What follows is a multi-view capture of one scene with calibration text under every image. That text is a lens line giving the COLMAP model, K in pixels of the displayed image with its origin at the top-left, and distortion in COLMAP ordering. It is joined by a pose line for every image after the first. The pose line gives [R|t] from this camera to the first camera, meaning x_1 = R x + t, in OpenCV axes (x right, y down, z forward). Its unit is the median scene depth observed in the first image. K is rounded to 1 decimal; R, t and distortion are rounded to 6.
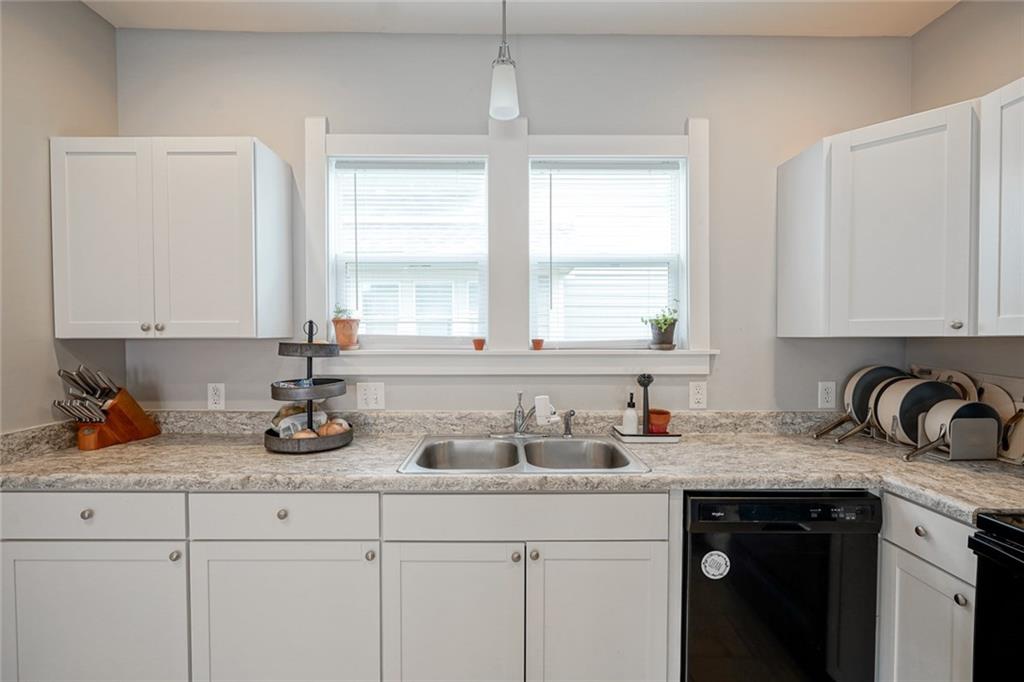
lens RADIAL K [[462.4, 0, 505.9], [0, 462.4, 342.4], [0, 0, 1]] dist [-0.012374, 0.004825]
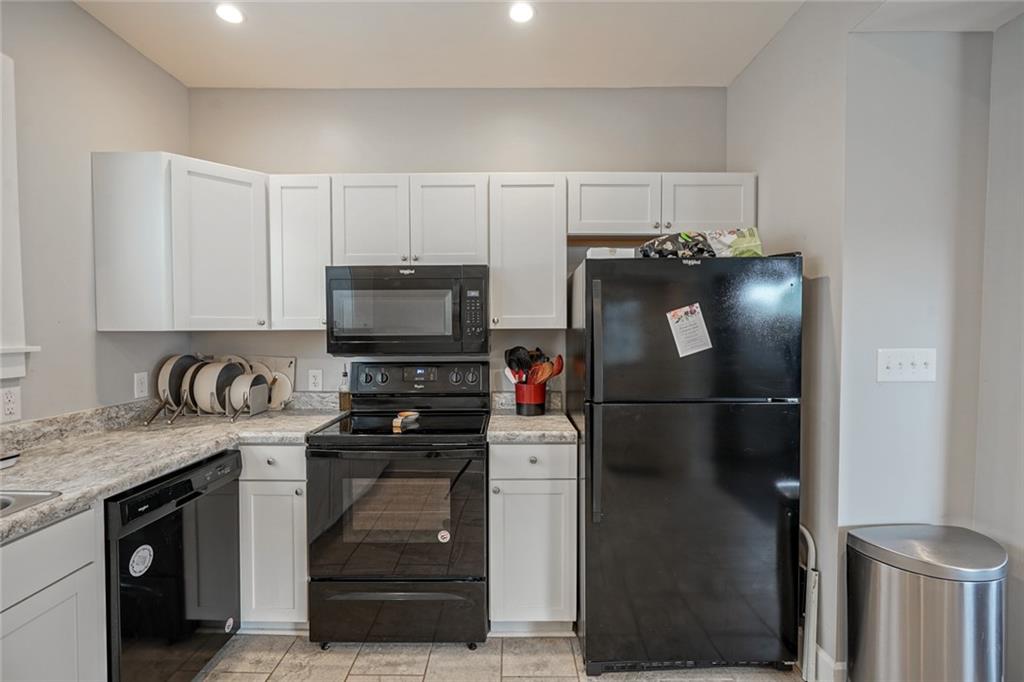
lens RADIAL K [[462.4, 0, 505.9], [0, 462.4, 342.4], [0, 0, 1]] dist [-0.012374, 0.004825]
pose [[0.012312, -0.024412, 0.999626, -0.426293], [0.013436, 0.999616, 0.024247, 0.000668], [-0.999834, 0.013132, 0.012635, 0.164659]]
